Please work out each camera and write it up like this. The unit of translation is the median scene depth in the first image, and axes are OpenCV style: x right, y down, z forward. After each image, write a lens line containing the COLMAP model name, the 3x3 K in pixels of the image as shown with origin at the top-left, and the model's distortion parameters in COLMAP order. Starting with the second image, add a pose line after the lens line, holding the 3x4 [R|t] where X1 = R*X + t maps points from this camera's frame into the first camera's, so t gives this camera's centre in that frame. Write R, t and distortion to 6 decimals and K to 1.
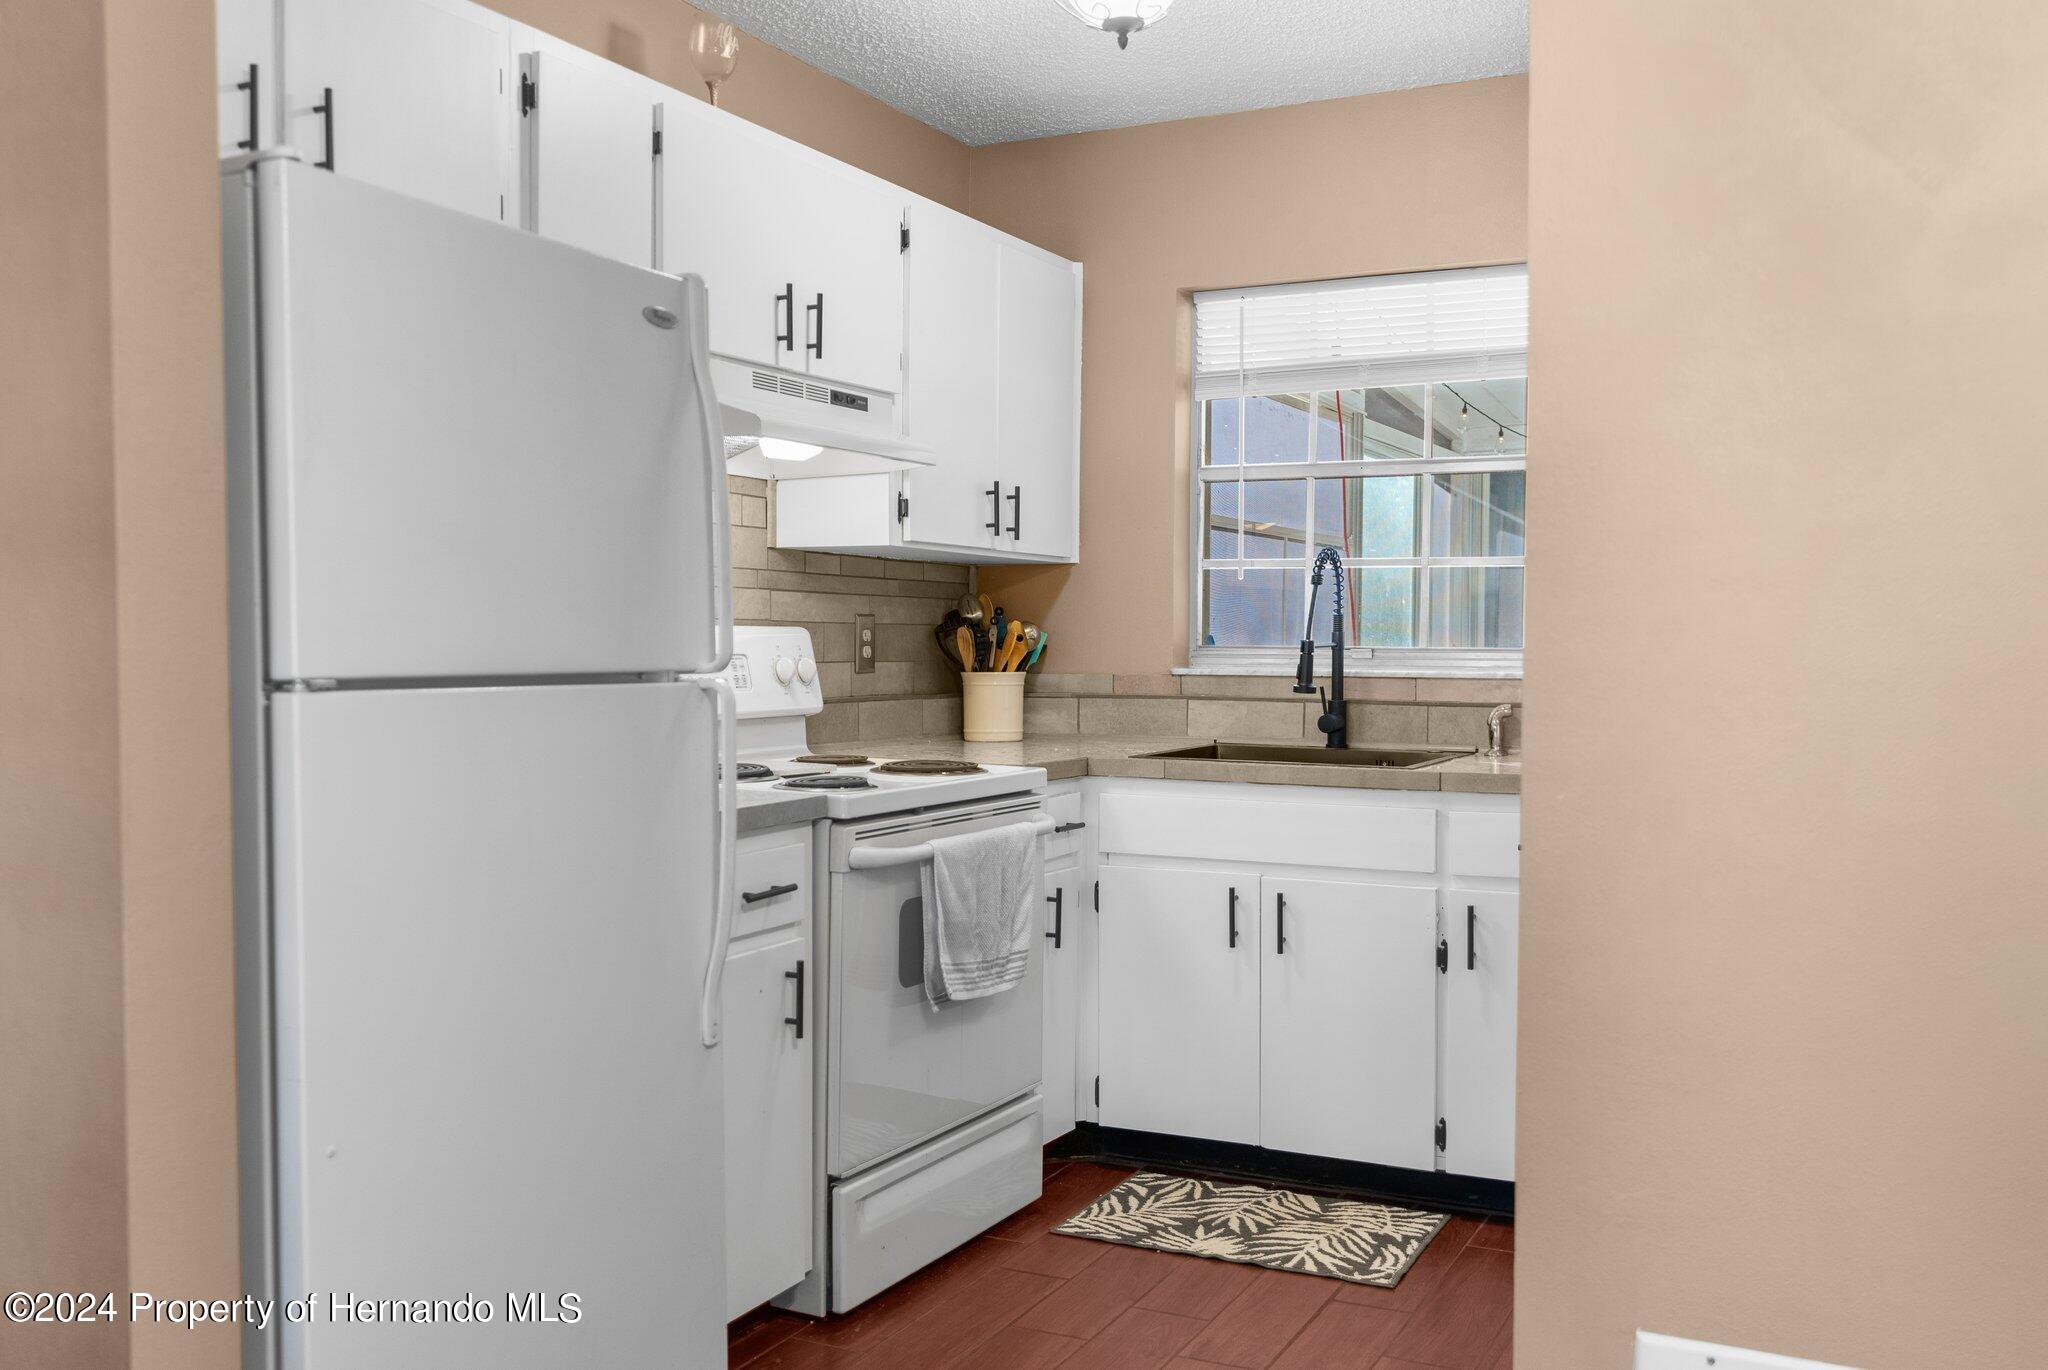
lens RADIAL K [[1826.3, 0, 1027.3], [0, 1826.3, 678.8], [0, 0, 1]] dist [0.003703, 0.001496]
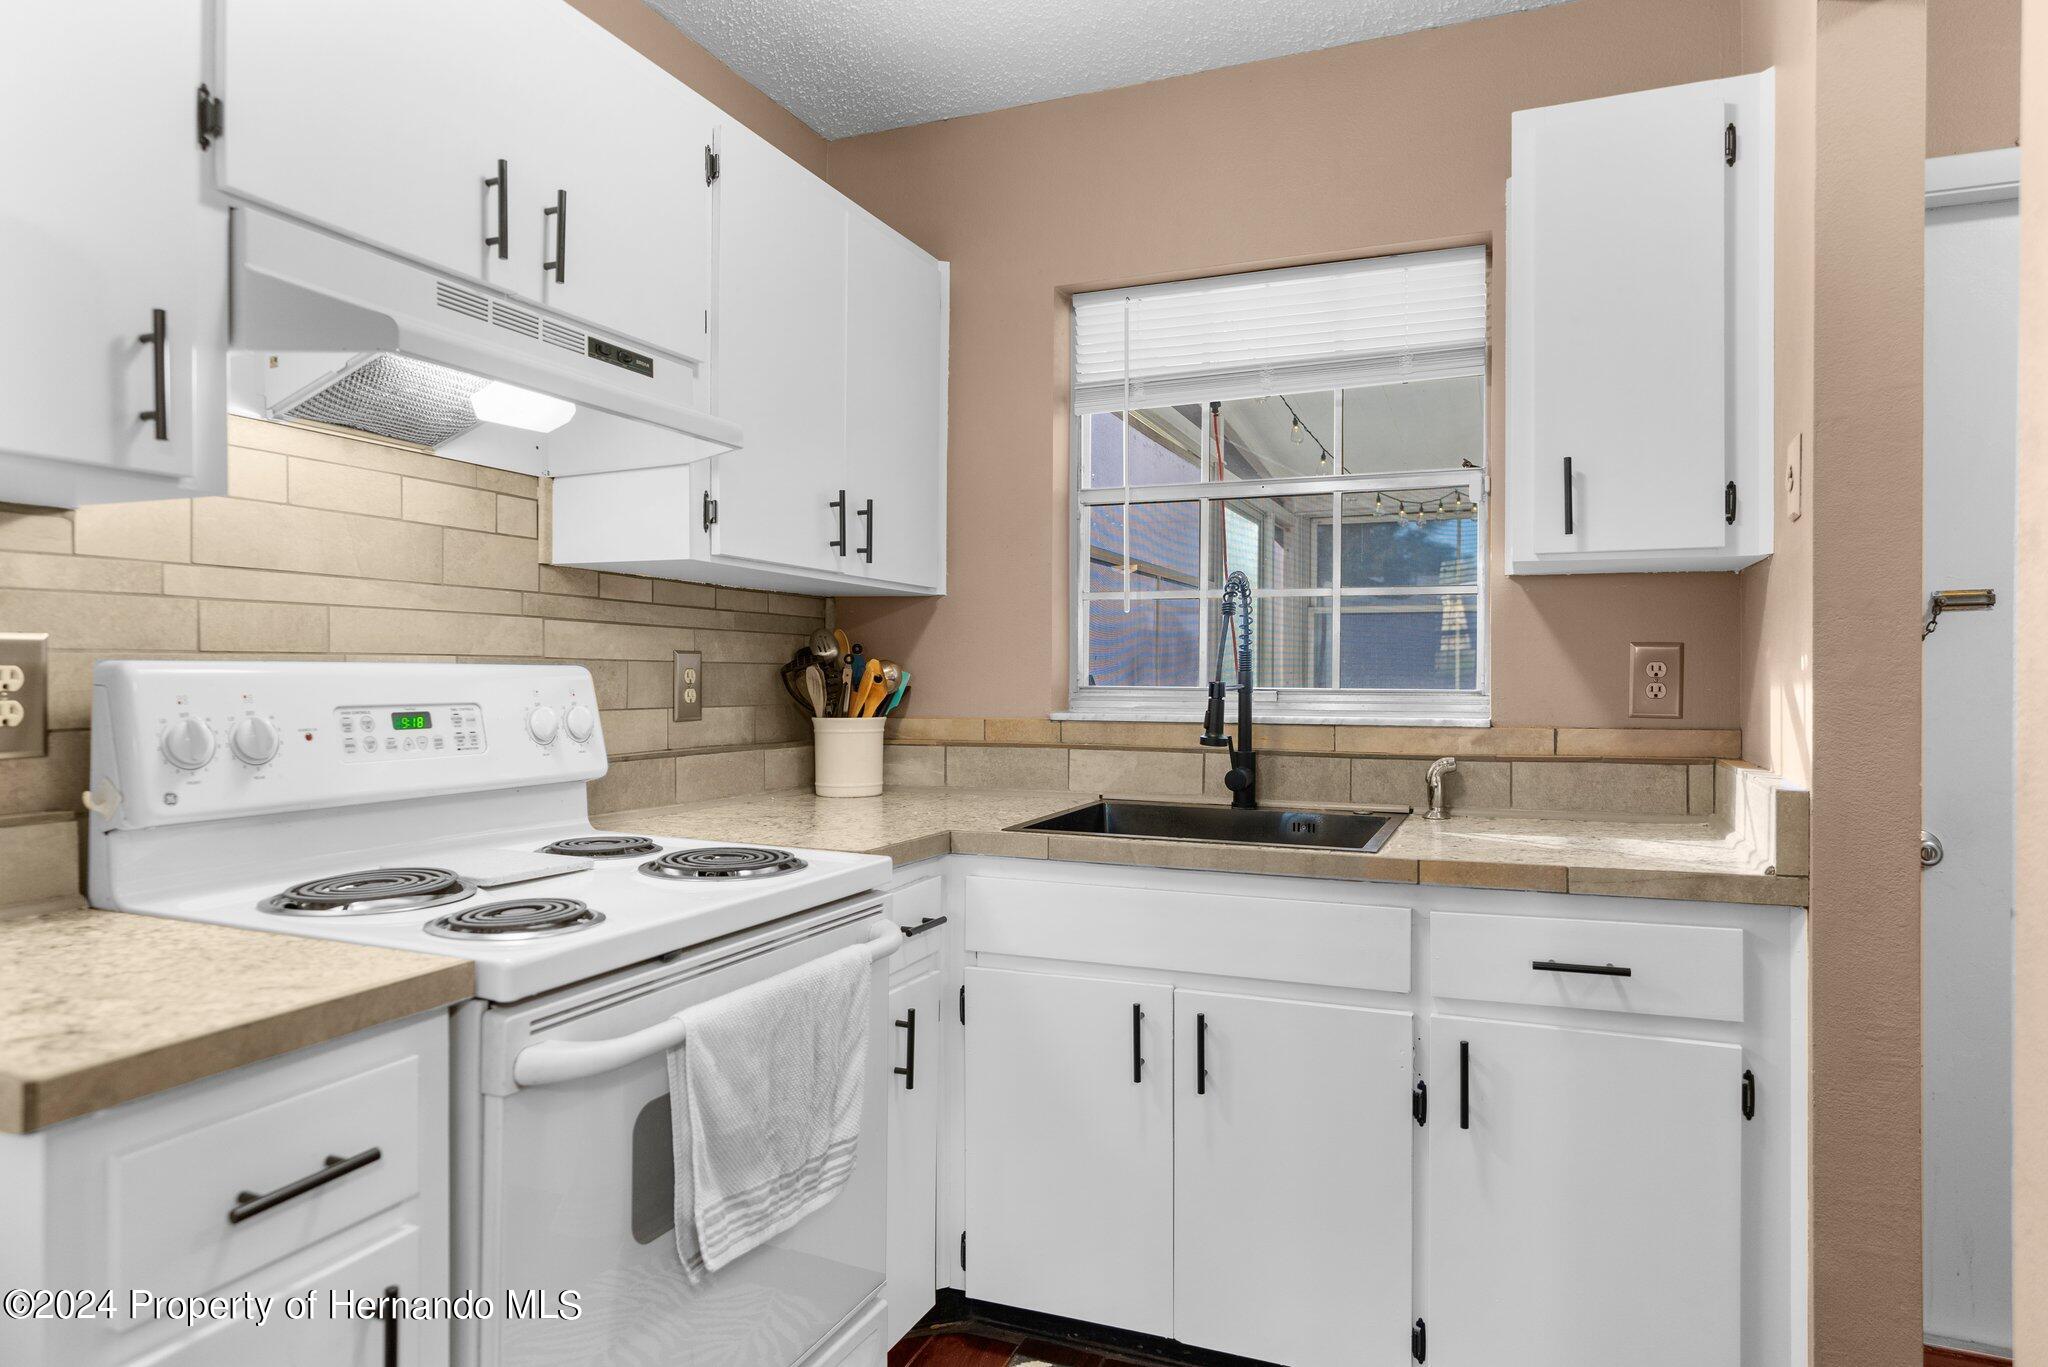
lens RADIAL K [[1252.9, 0, 1017.3], [0, 1252.9, 675.2], [0, 0, 1]] dist [-0.002362, 0.004778]
pose [[0.997642, -0.001085, 0.068618, 0.024526], [0.002545, 0.999772, -0.021189, -0.012561], [-0.068579, 0.021314, 0.997418, 0.450843]]
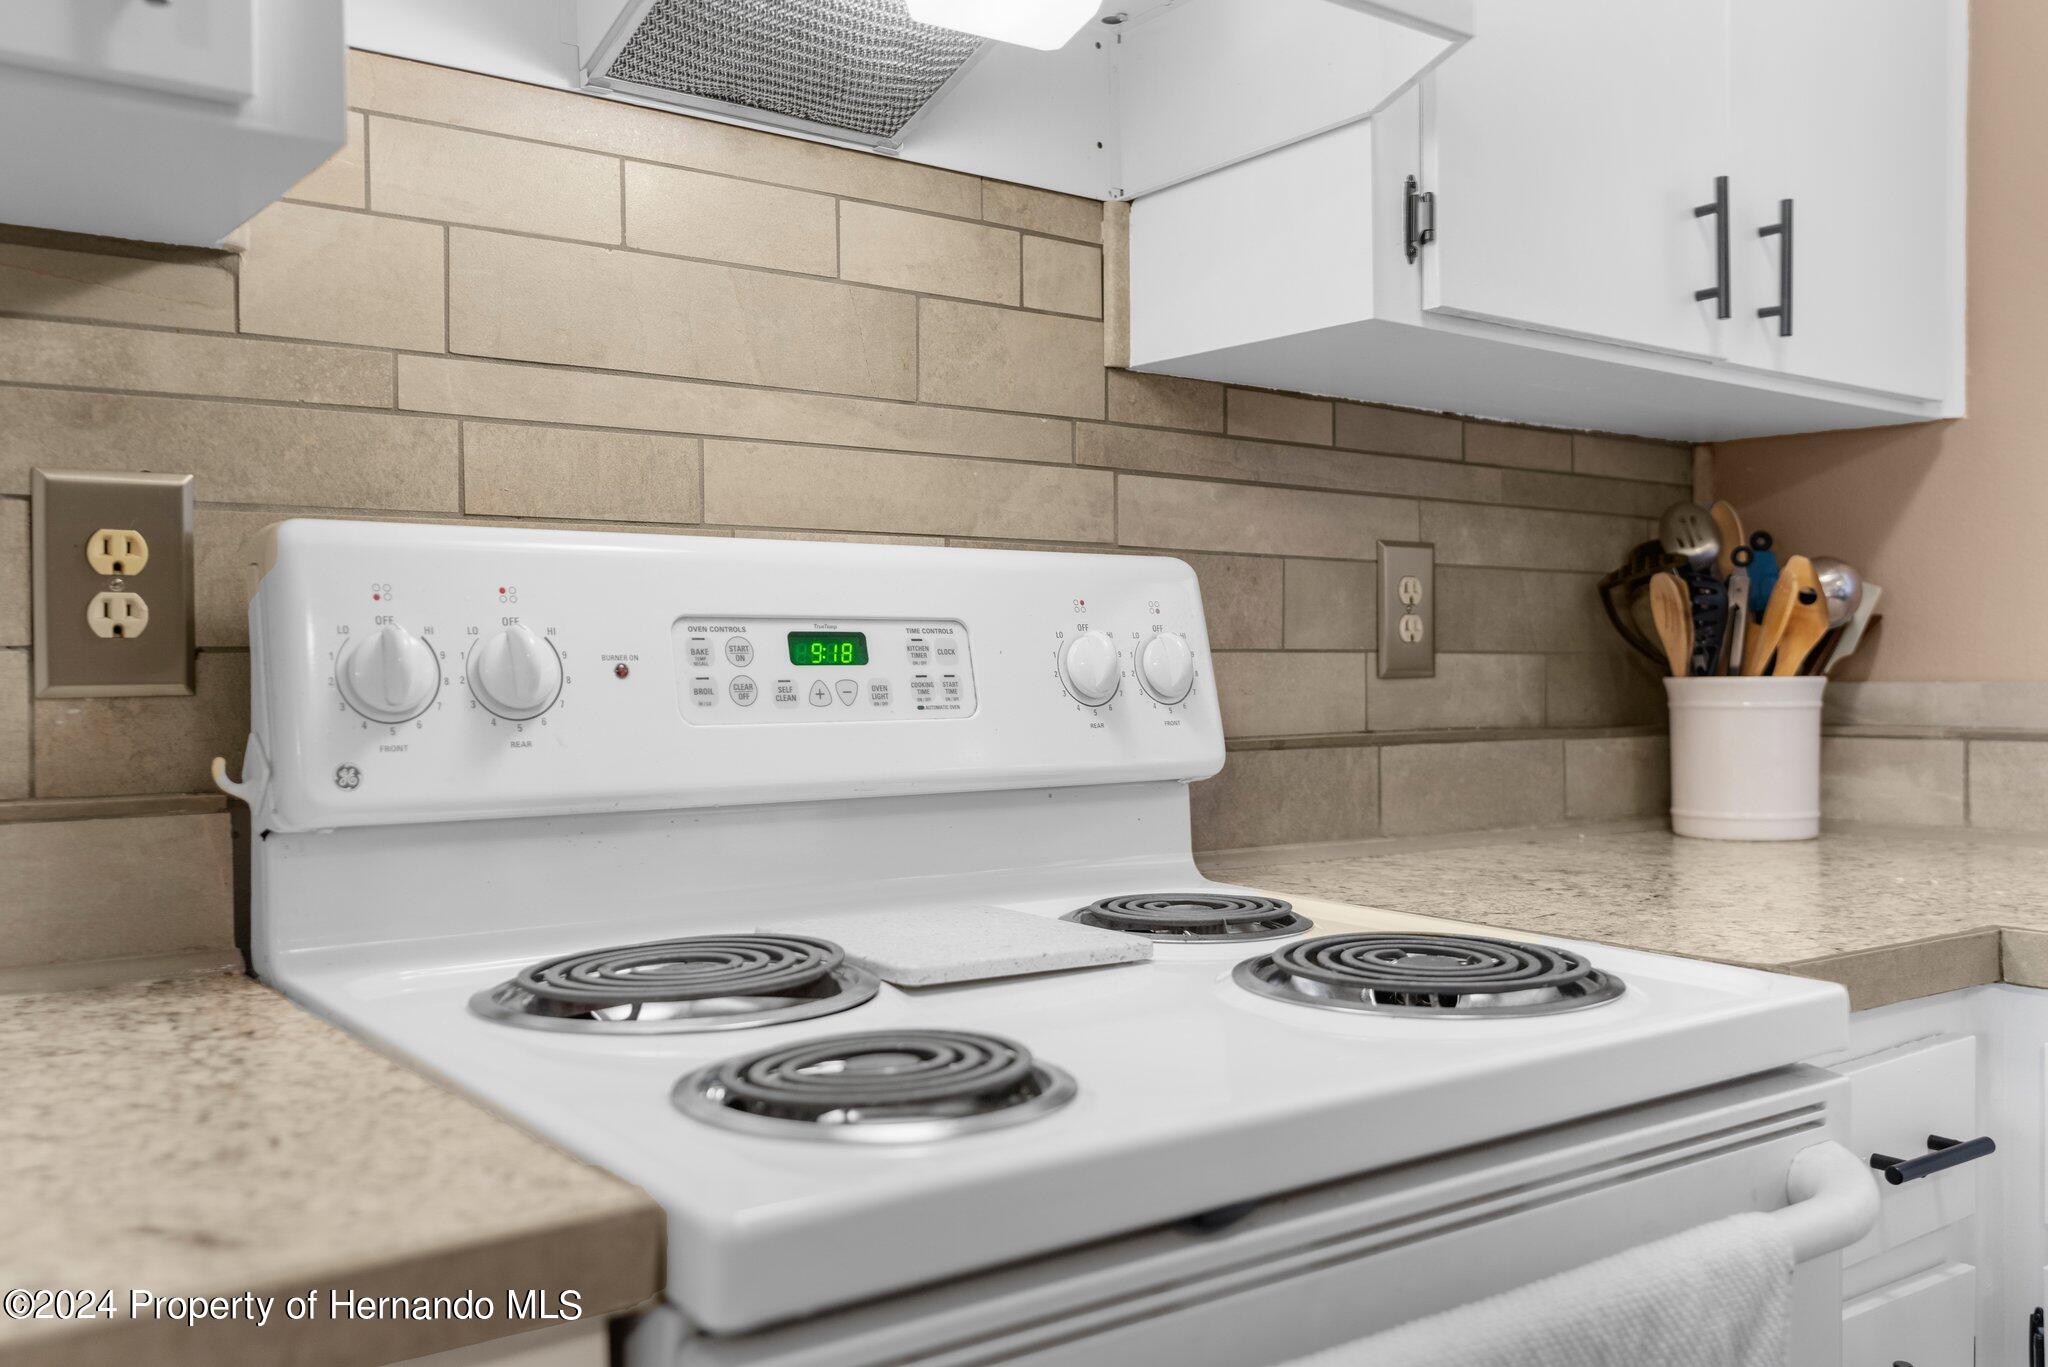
lens RADIAL K [[1806.2, 0, 1021.8], [0, 1806.2, 669.8], [0, 0, 1]] dist [0.003947, 0.012332]
pose [[0.899695, -0.006078, -0.436478, 0.017029], [-0.002057, 0.999833, -0.018163, 0.003103], [0.436515, 0.017239, 0.899532, 0.624413]]
